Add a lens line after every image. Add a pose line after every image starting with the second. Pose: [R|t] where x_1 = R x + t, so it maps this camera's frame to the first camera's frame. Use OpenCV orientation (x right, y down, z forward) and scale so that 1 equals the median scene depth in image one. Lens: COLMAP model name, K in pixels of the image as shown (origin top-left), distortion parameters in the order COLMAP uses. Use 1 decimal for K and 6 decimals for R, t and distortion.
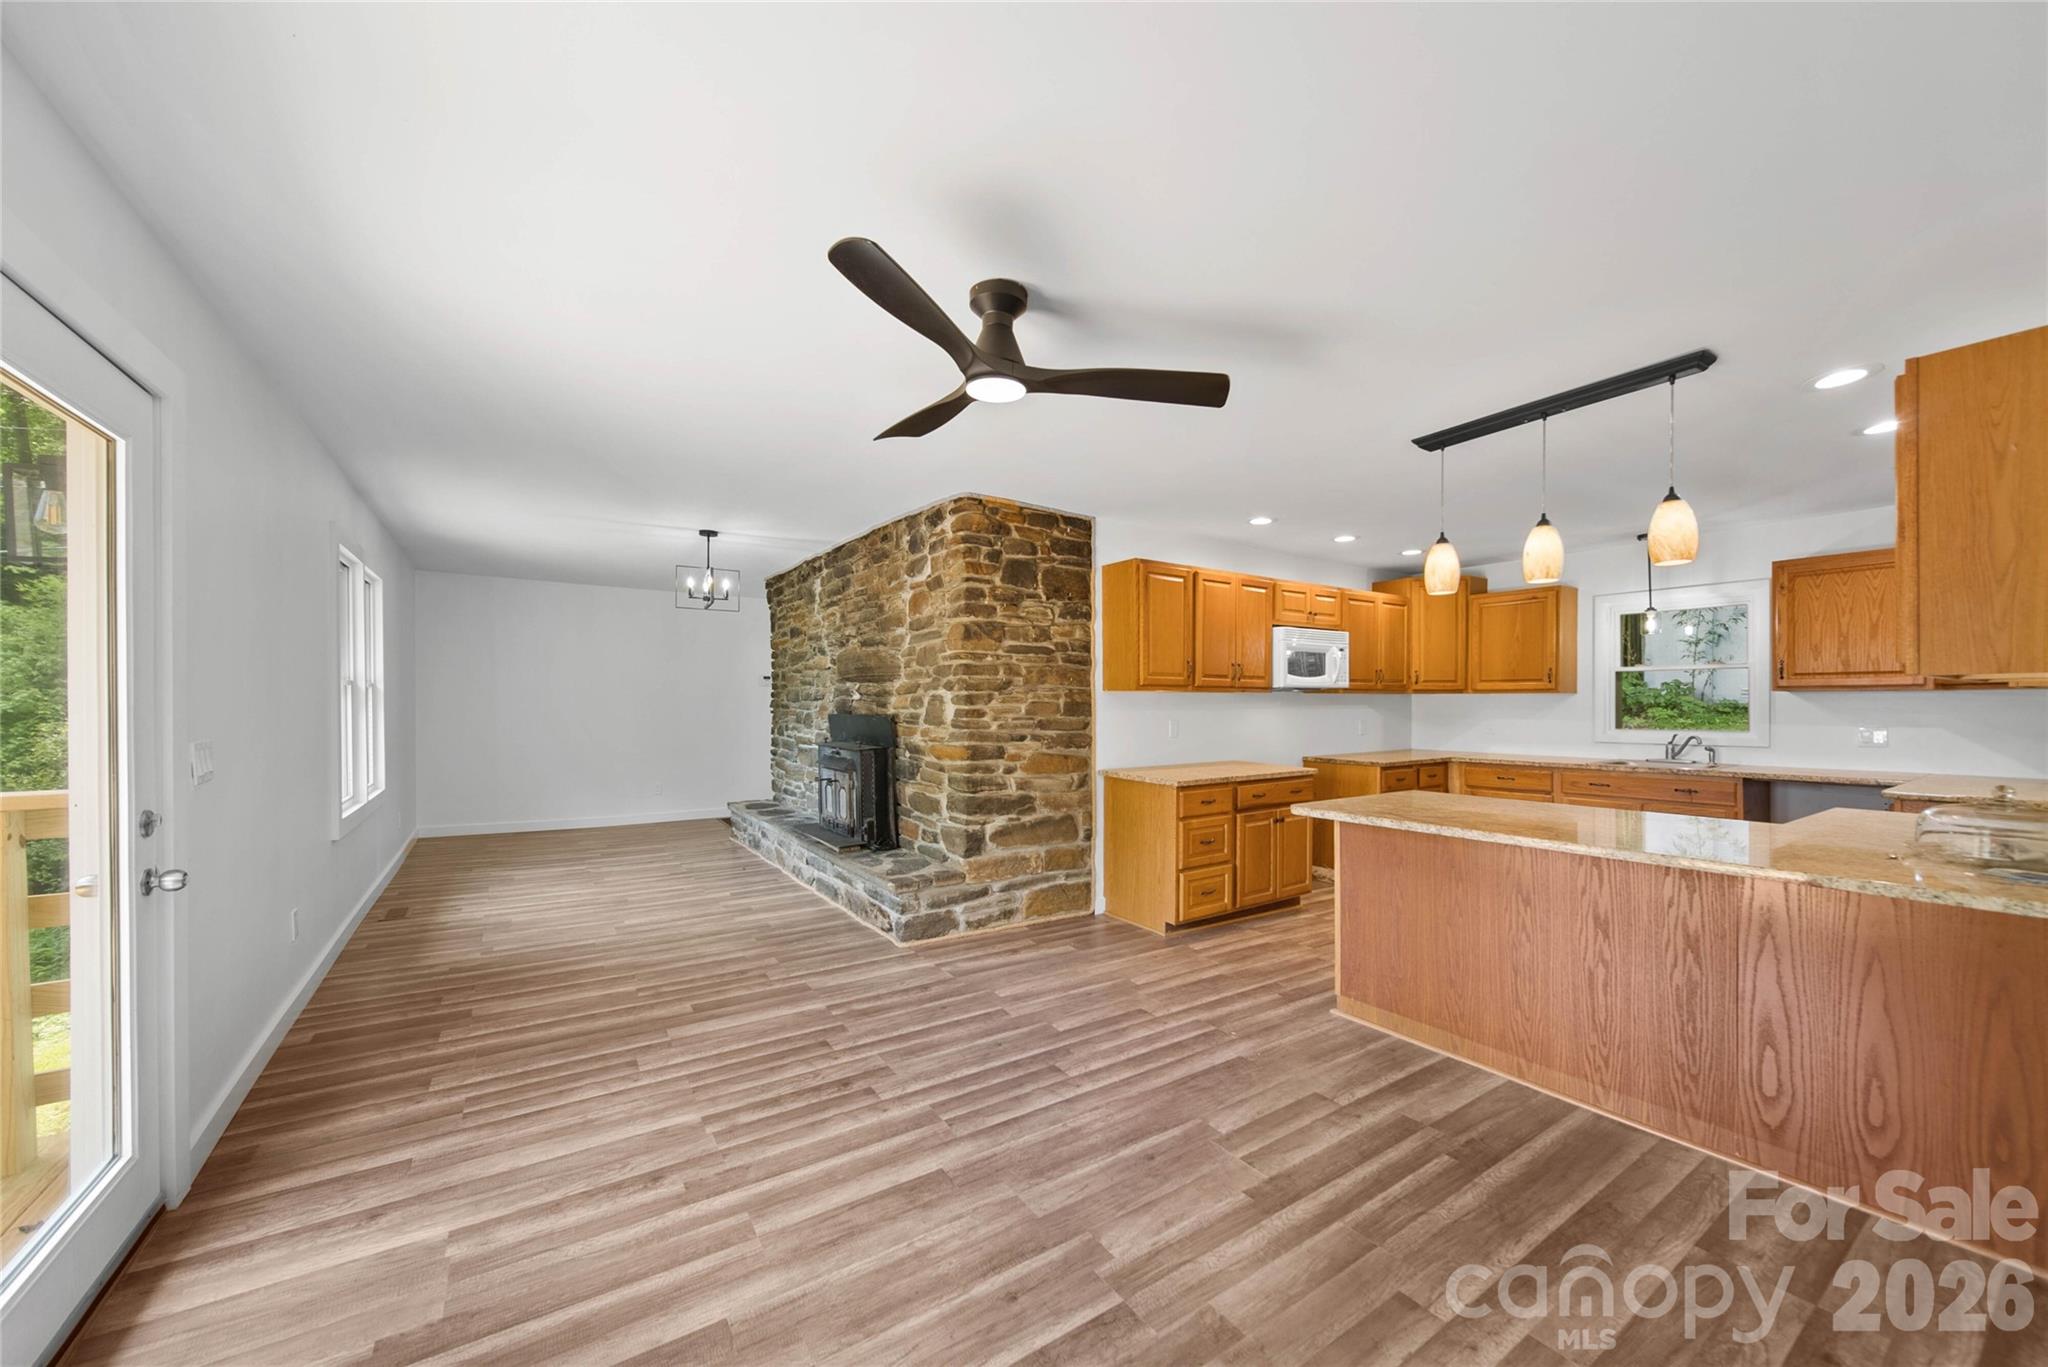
lens RADIAL K [[756.9, 0, 1015.6], [0, 756.9, 704.6], [0, 0, 1]] dist [-0.000673, -0.000041]
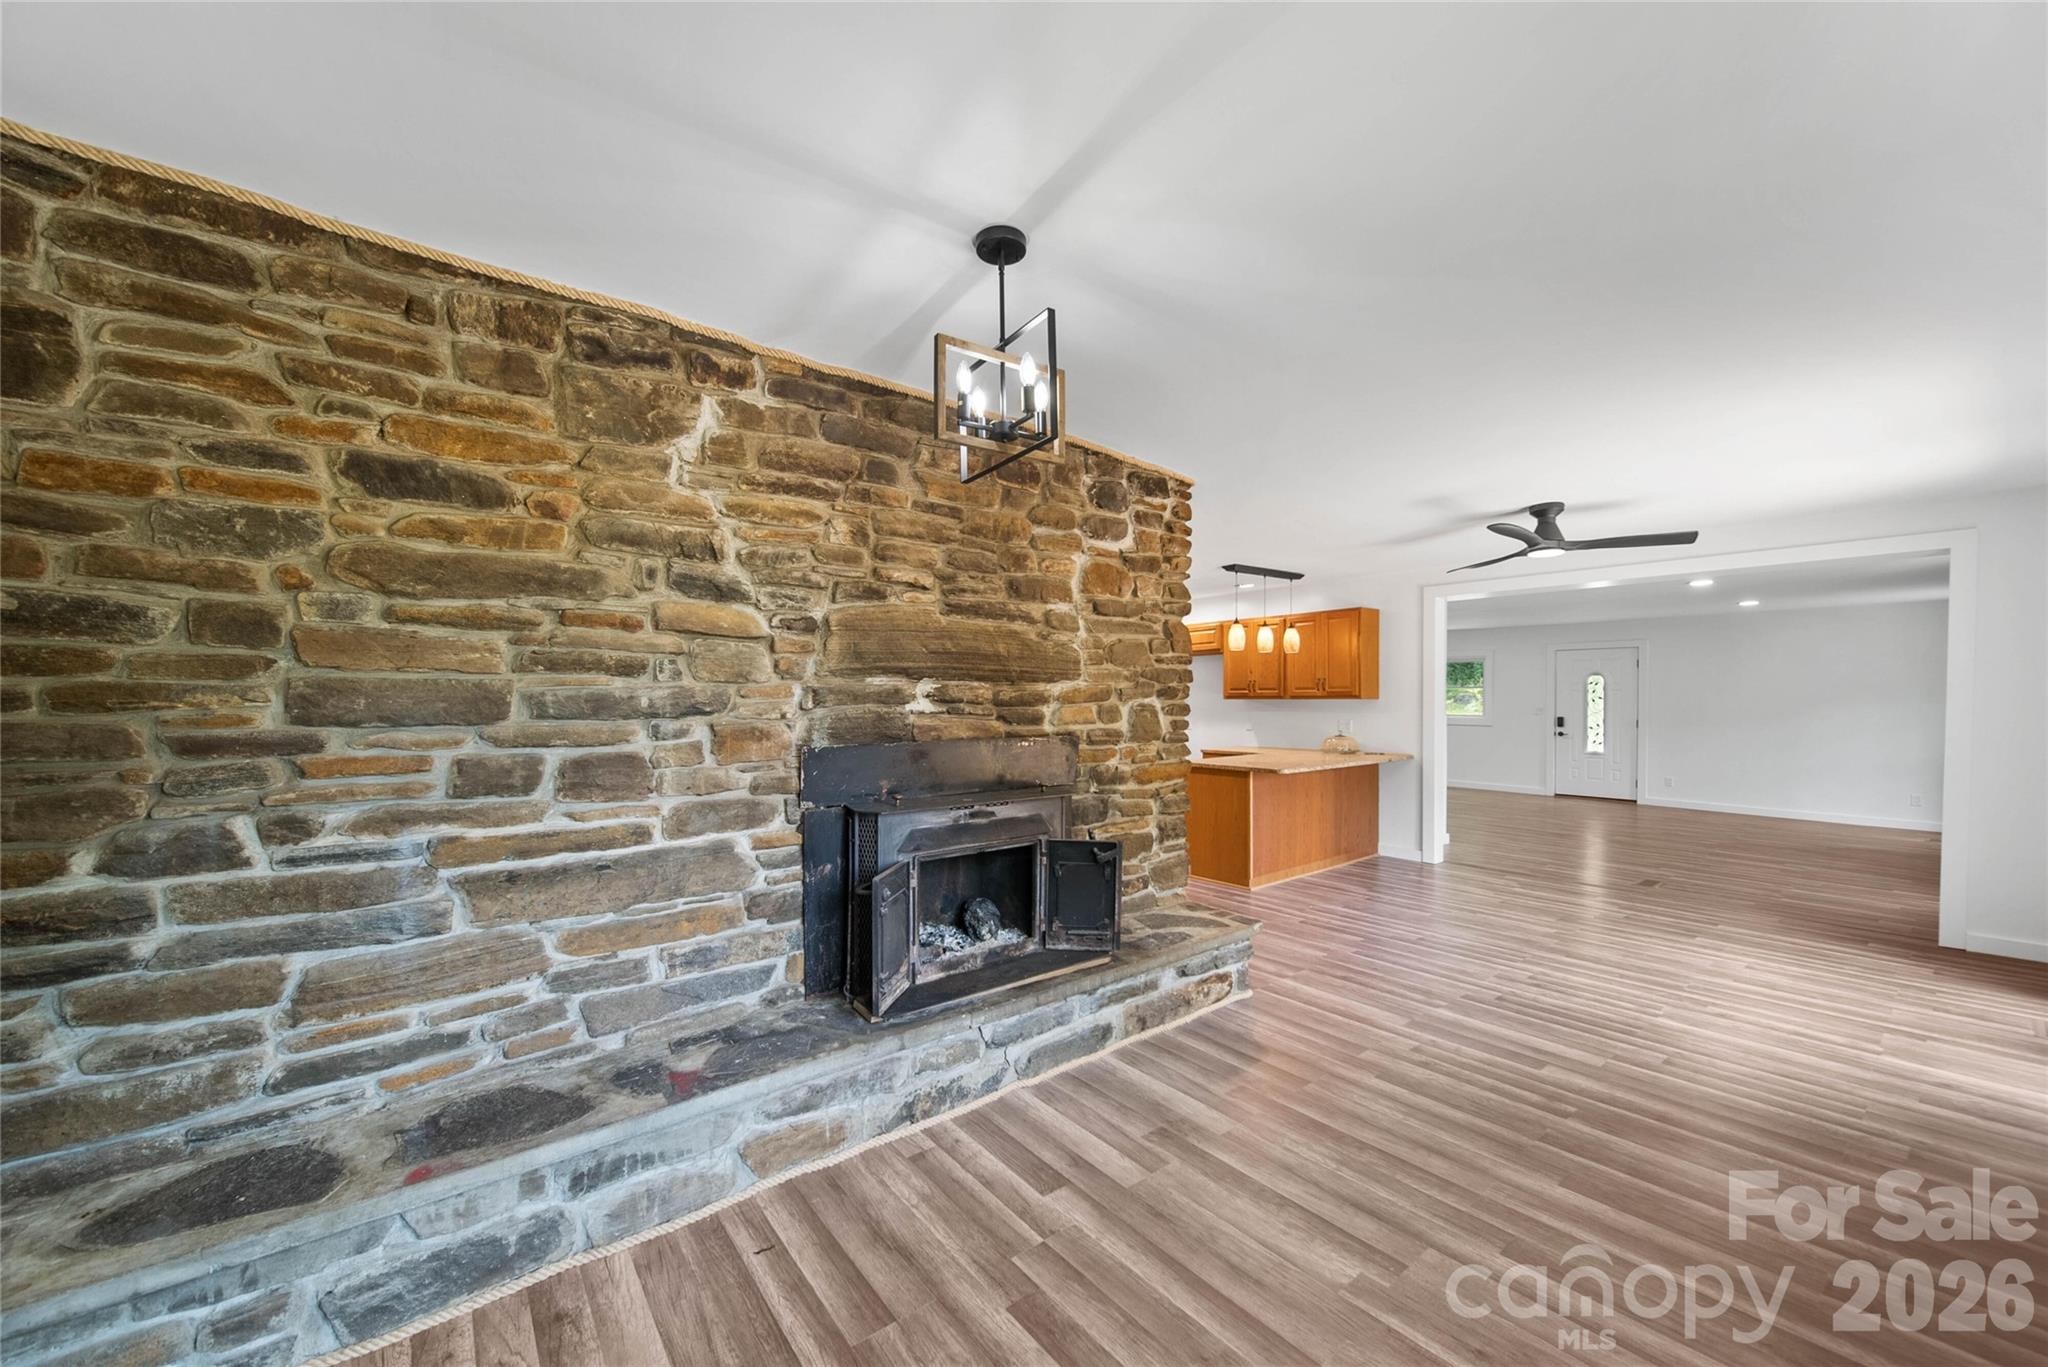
lens RADIAL K [[756.9, 0, 1015.6], [0, 756.9, 704.6], [0, 0, 1]] dist [-0.000673, -0.000041]
pose [[-0.081974, -0.006577, 0.996613, -0.897729], [0.004315, 0.999967, 0.006954, -0.018681], [-0.996625, 0.004870, -0.081943, 1.210140]]
